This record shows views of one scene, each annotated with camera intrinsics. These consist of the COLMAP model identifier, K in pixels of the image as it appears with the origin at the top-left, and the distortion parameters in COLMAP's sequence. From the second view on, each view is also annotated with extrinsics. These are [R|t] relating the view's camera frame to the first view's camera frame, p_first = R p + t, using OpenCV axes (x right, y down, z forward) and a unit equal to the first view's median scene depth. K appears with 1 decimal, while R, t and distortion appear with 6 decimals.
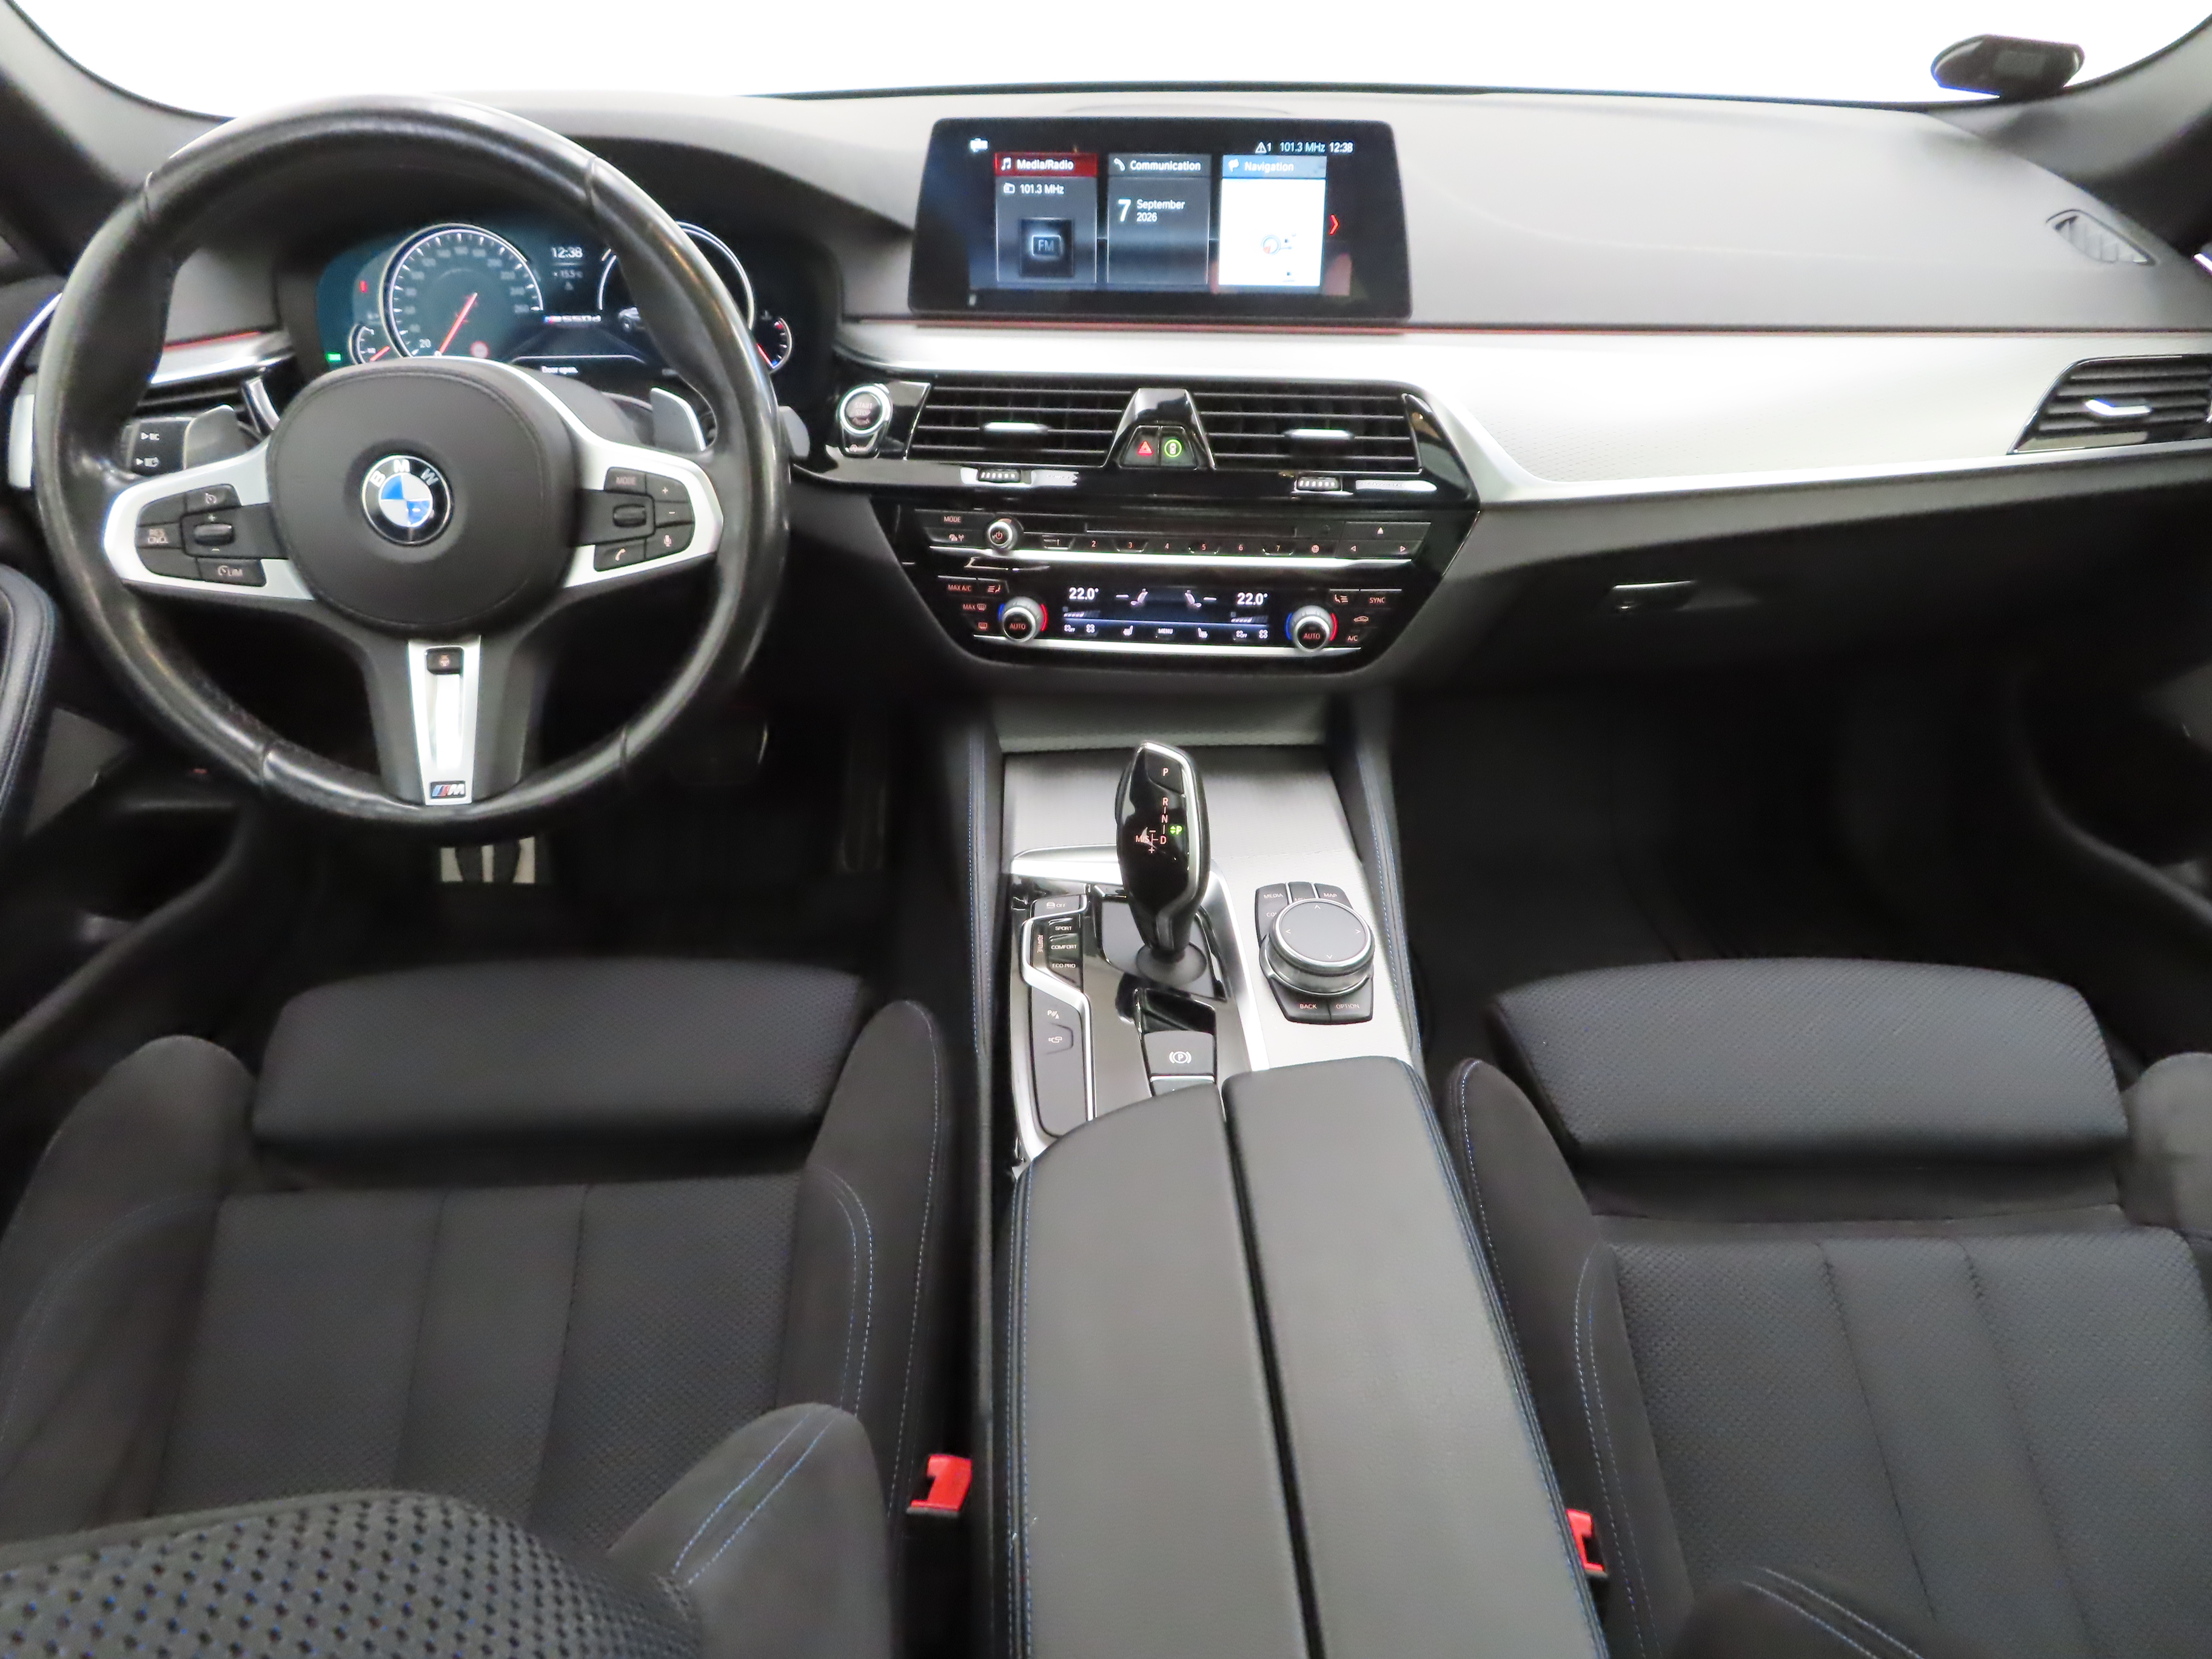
lens RADIAL K [[1570.3, 0, 1106.0], [0, 1570.3, 829.5], [0, 0, 1]] dist [-0.004409, 0.009118]
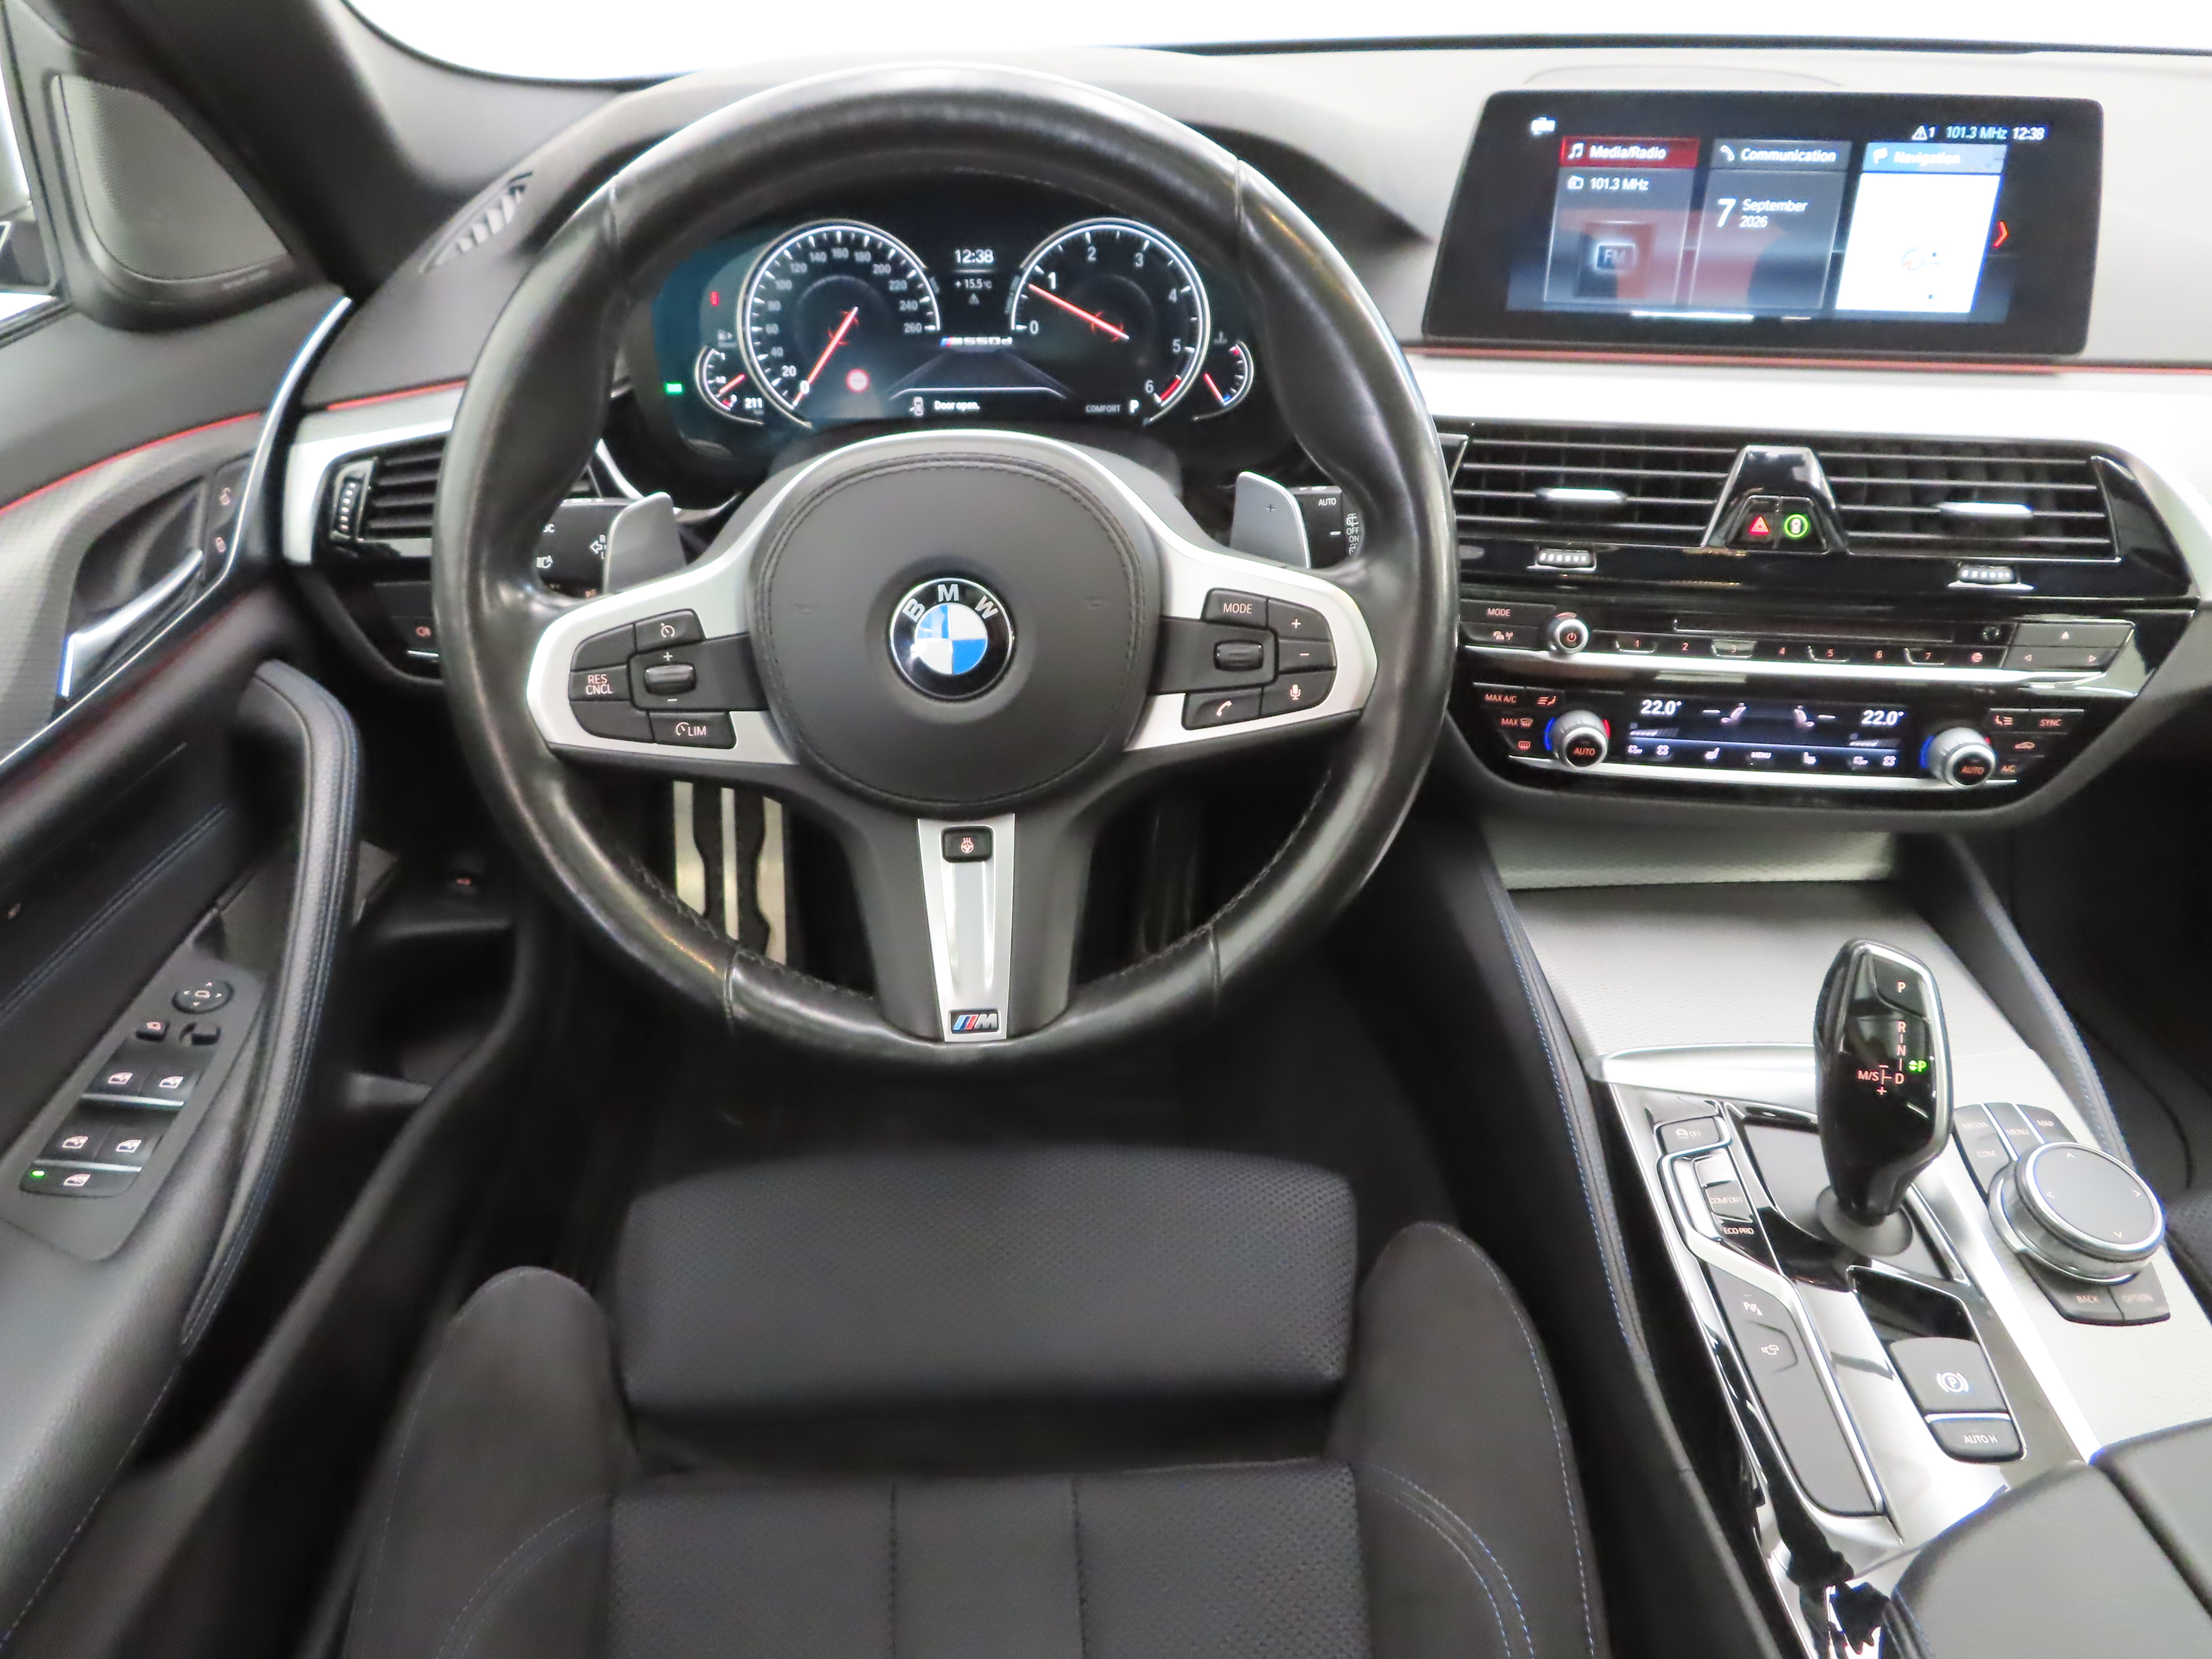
lens RADIAL K [[1570.3, 0, 1106.0], [0, 1570.3, 829.5], [0, 0, 1]] dist [-0.004409, 0.009118]
pose [[0.999970, 0.005680, 0.005360, -0.298528], [-0.005879, 0.999264, 0.037918, -0.118710], [-0.005141, -0.037948, 0.999266, 0.217647]]
